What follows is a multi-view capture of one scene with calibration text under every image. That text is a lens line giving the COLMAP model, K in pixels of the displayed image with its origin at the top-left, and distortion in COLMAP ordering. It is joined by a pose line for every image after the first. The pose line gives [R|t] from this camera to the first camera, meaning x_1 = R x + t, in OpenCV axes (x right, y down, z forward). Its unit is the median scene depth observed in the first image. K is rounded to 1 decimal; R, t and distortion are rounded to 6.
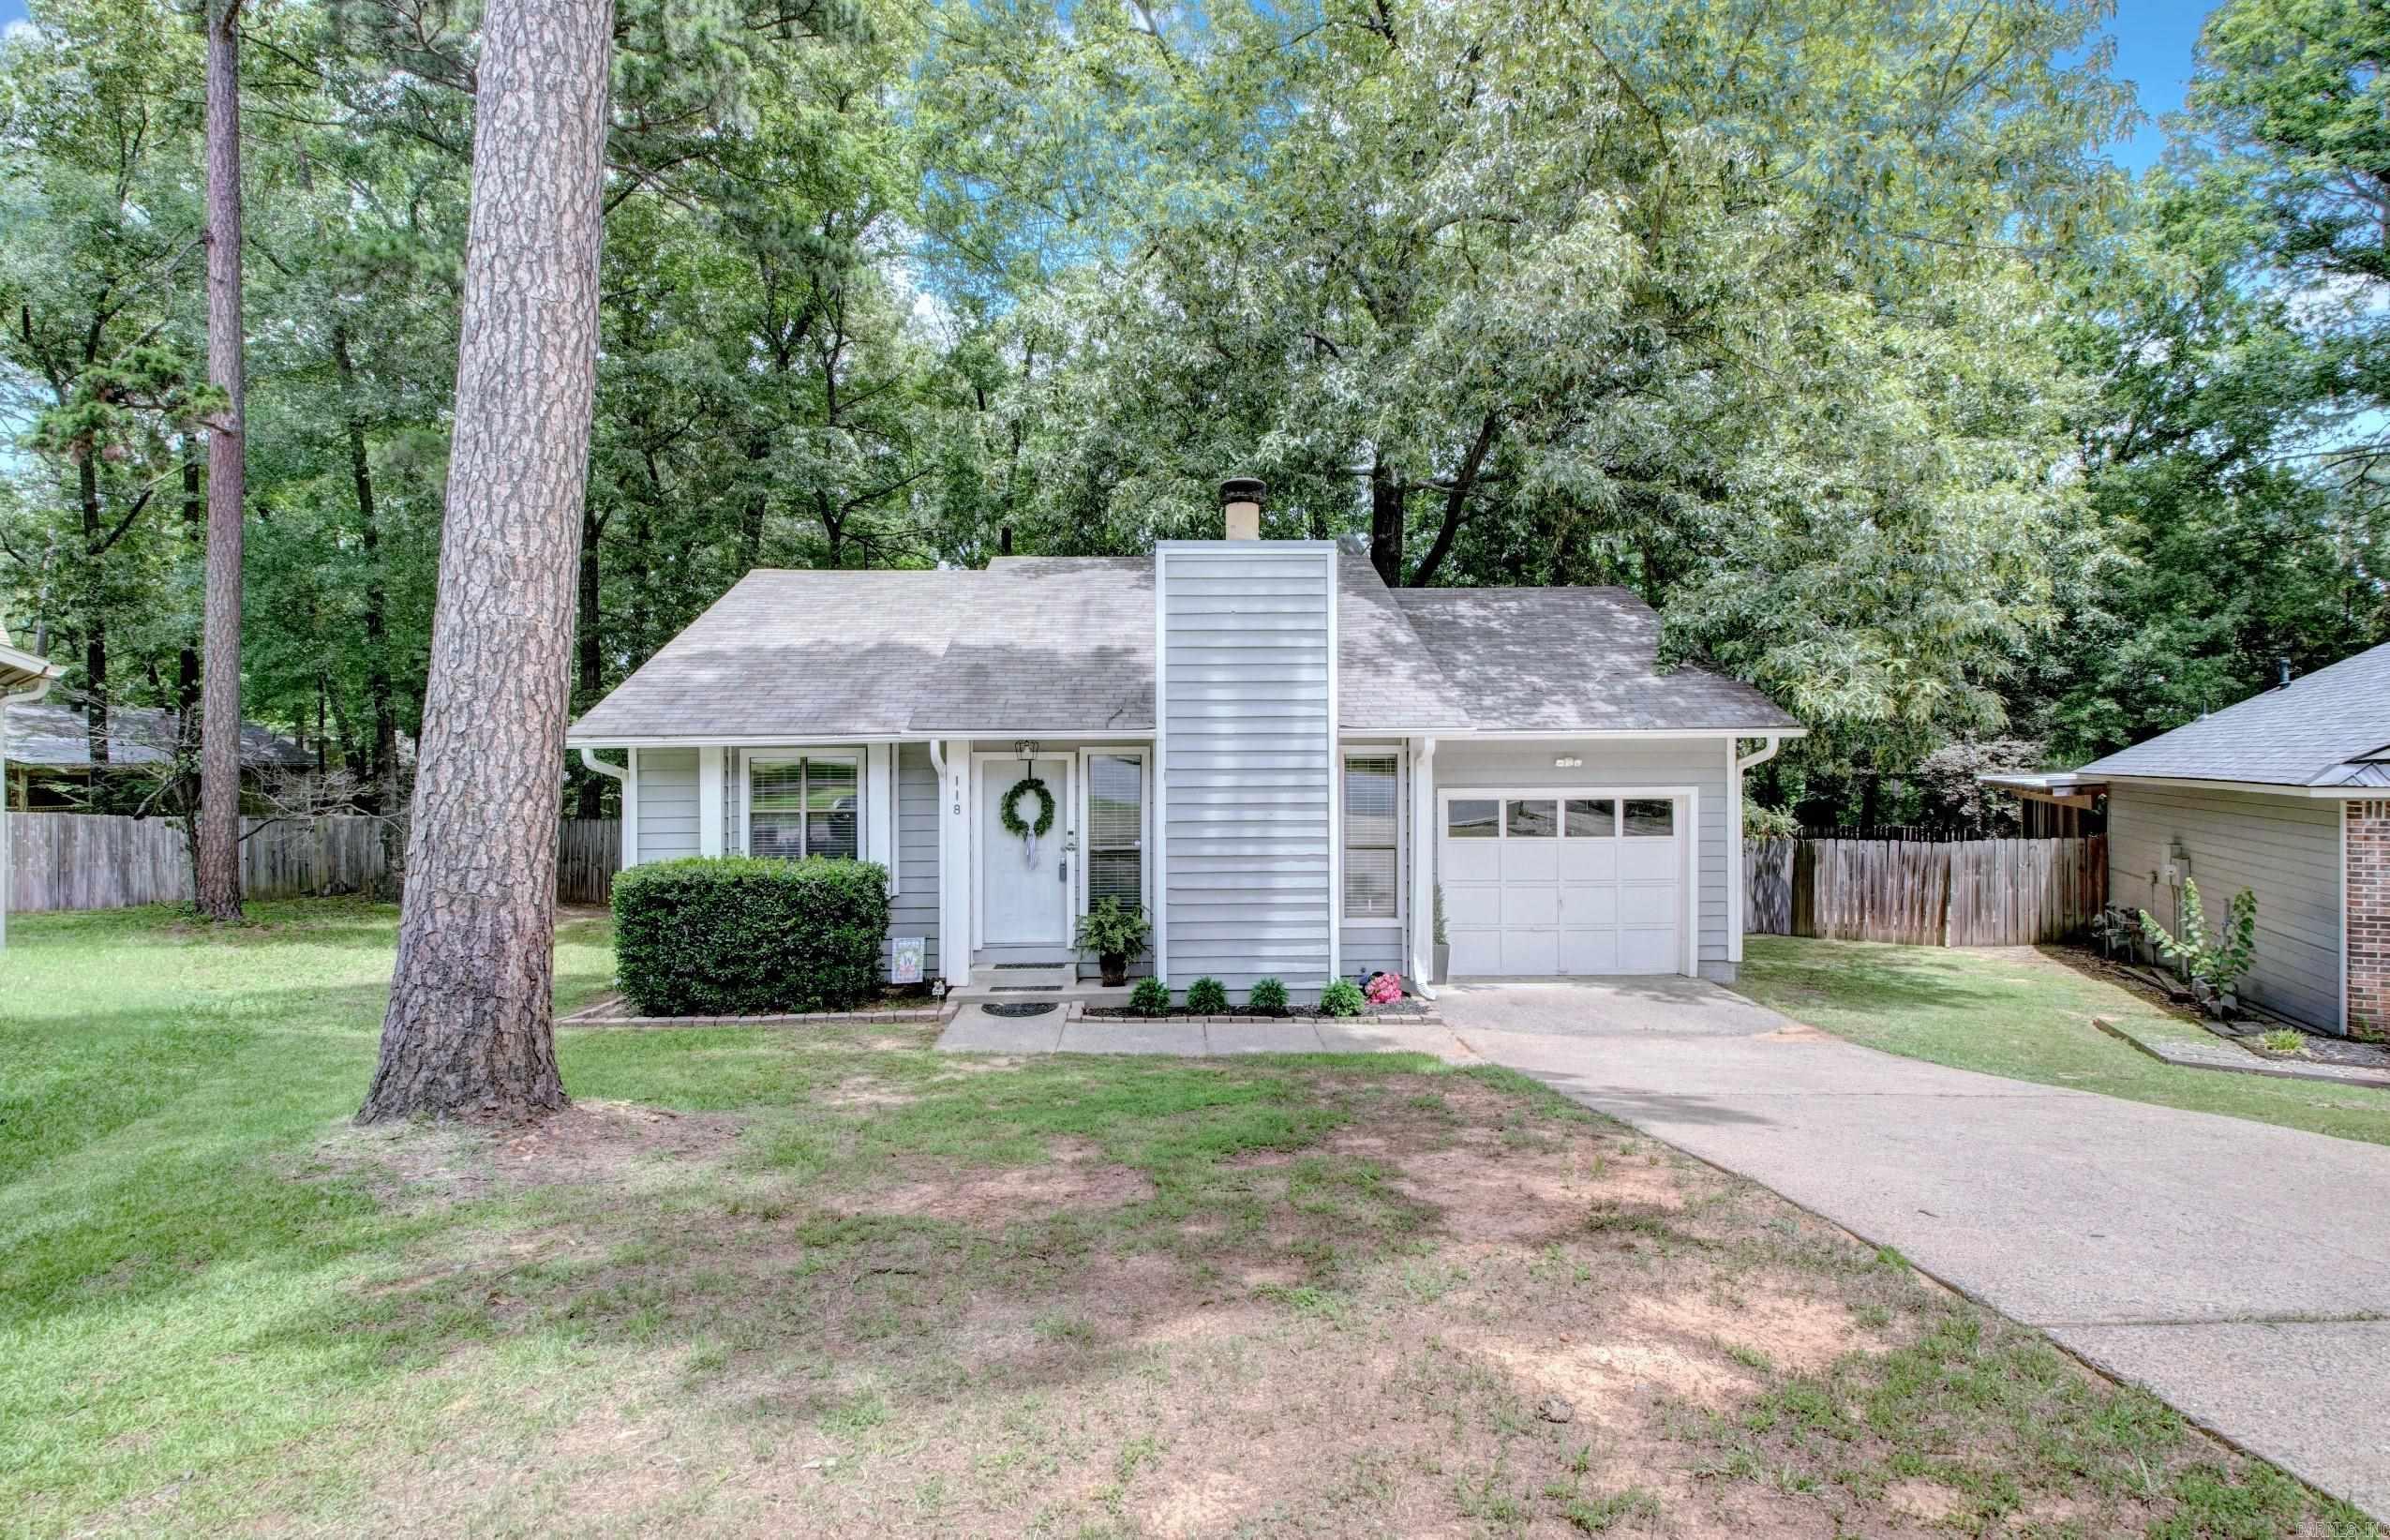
lens RADIAL K [[1100.5, 0, 1173.7], [0, 1100.5, 763.0], [0, 0, 1]] dist [0.016315, -0.024845]
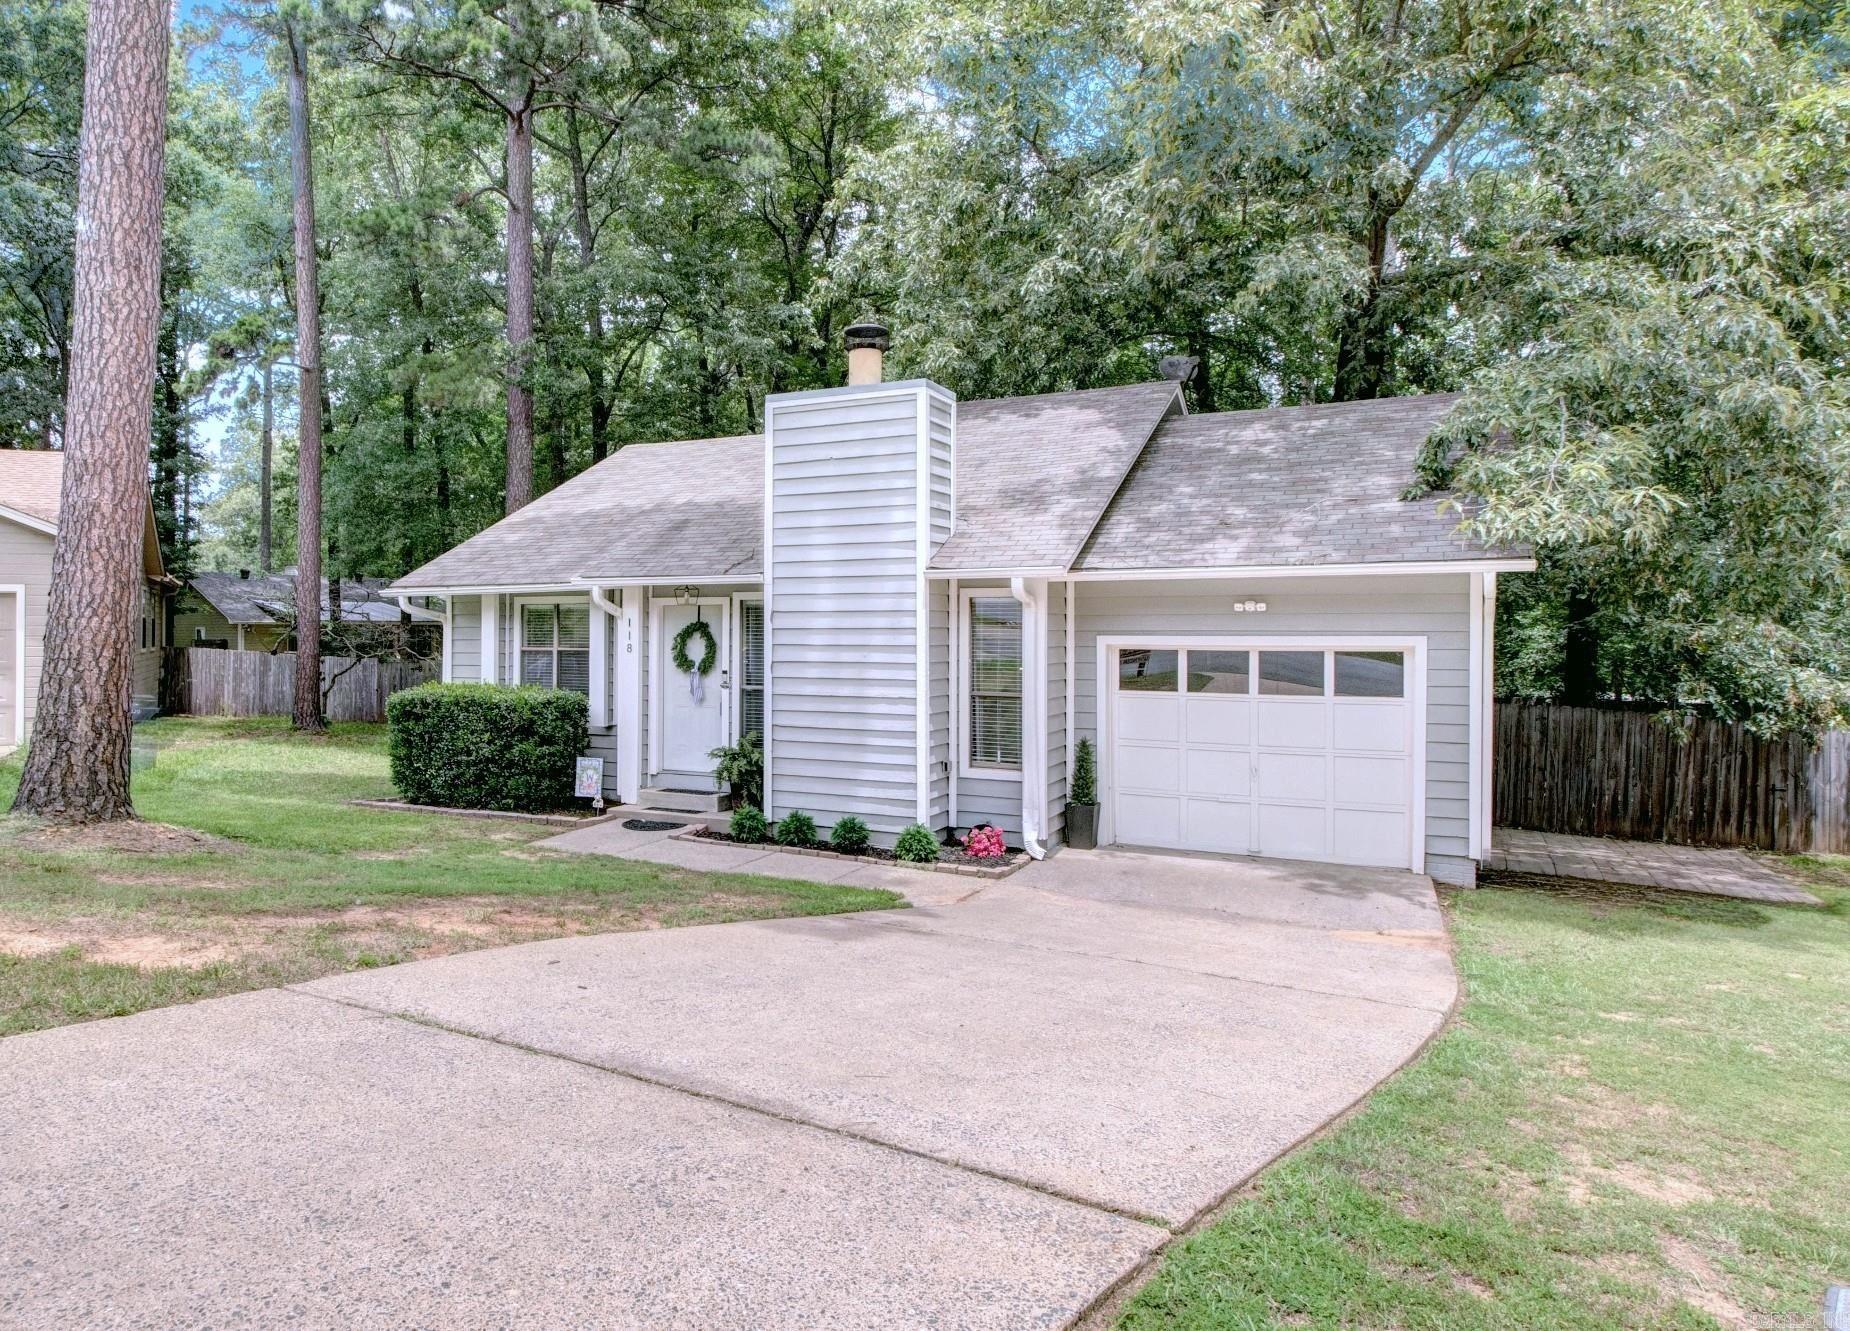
lens RADIAL K [[1193.3, 0, 775.1], [0, 1193.3, 627.6], [0, 0, 1]] dist [0.039001, -0.038036]
pose [[0.866461, 0.005711, -0.499211, 1.059739], [-0.007869, 0.999967, -0.002218, 0.044168], [0.499182, 0.005850, 0.866477, 0.016390]]
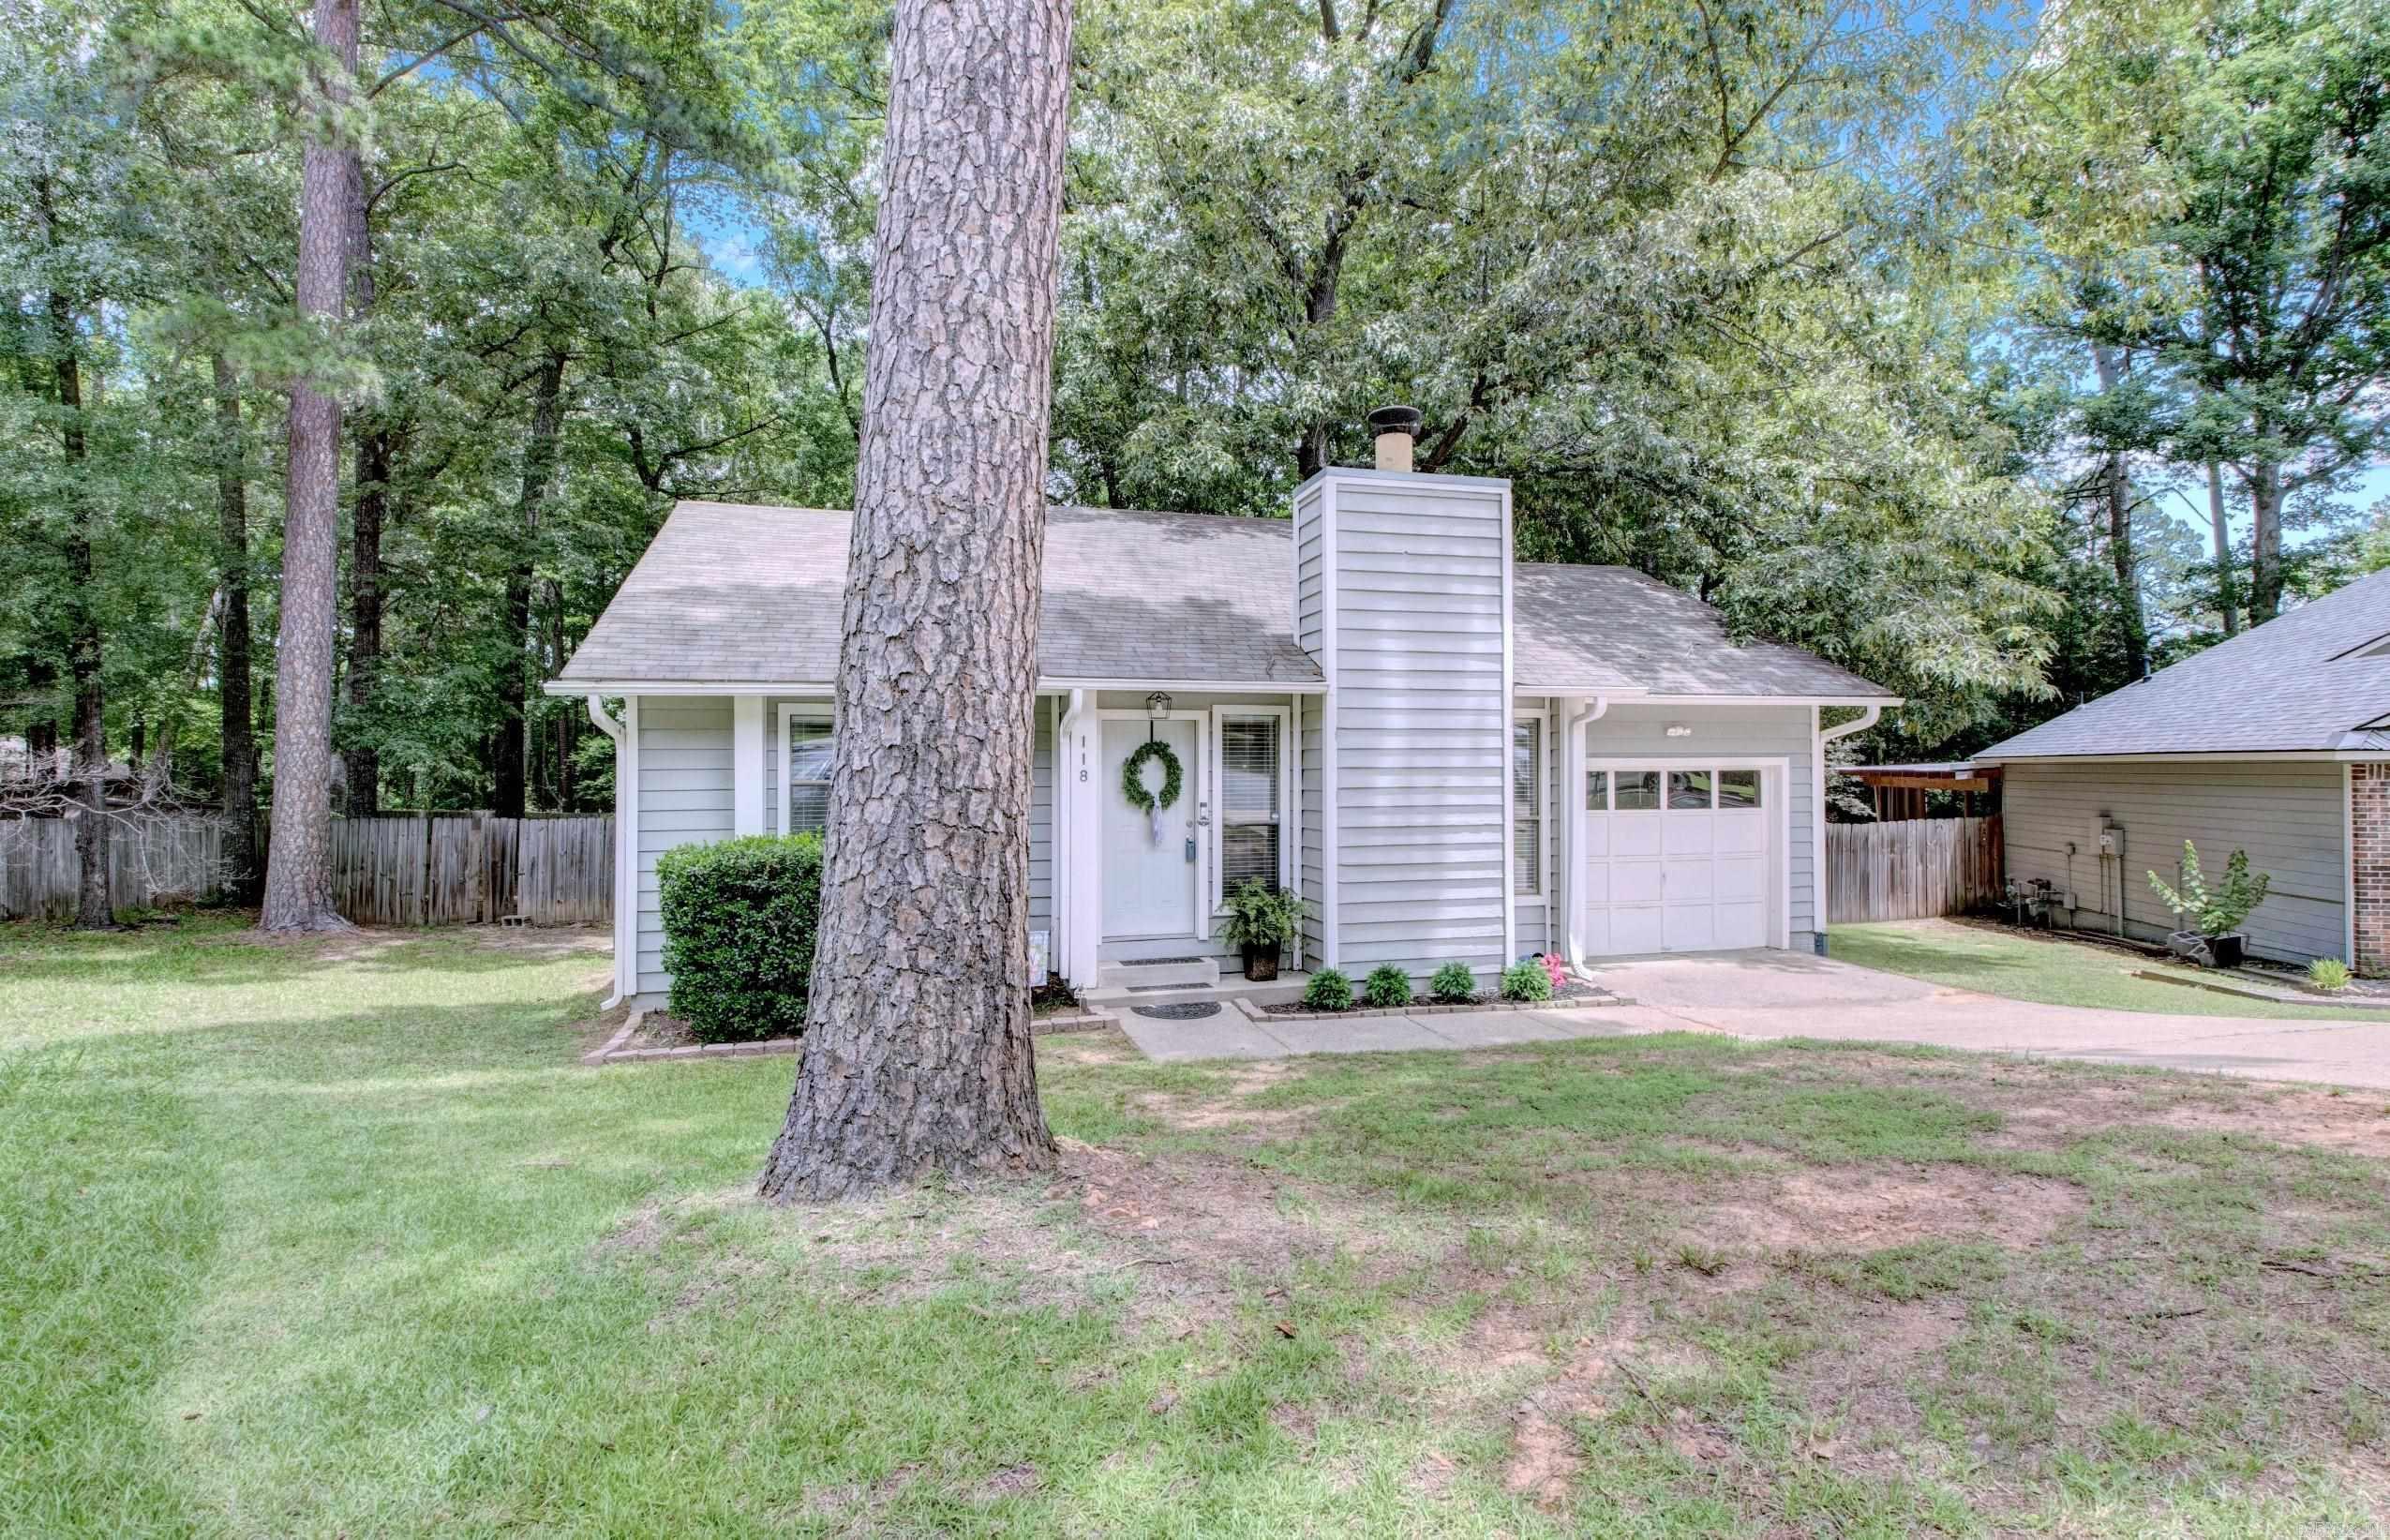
lens RADIAL K [[1123.5, 0, 1167.0], [0, 1123.5, 761.3], [0, 0, 1]] dist [0.021679, -0.029699]
pose [[0.971589, 0.003519, 0.236650, -0.651988], [-0.000044, 0.999892, -0.014689, 0.084782], [-0.236676, 0.014261, 0.971484, 0.308495]]
